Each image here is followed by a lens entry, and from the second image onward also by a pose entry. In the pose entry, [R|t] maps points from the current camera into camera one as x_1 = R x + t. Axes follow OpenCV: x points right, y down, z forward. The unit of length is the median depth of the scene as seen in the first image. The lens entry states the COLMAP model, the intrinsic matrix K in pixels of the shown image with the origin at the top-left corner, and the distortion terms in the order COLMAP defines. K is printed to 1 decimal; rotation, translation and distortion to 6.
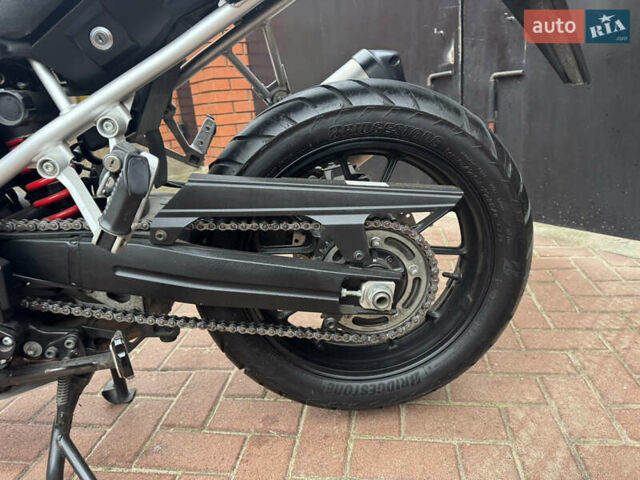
lens RADIAL K [[463.6, 0, 320.0], [0, 463.6, 240.0], [0, 0, 1]] dist [0.000770, -0.004807]
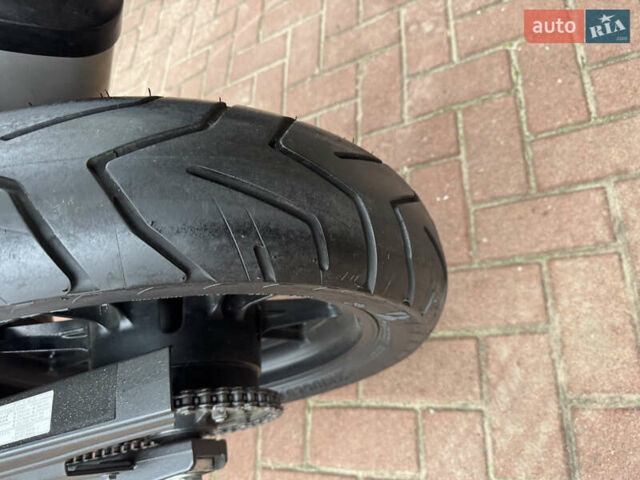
lens RADIAL K [[463.6, 0, 320.0], [0, 463.6, 240.0], [0, 0, 1]] dist [0.000770, -0.004807]
pose [[0.888411, -0.262679, -0.376464, 0.527077], [0.454010, 0.623967, 0.636035, -0.346521], [0.067828, -0.735979, 0.673598, 0.659105]]
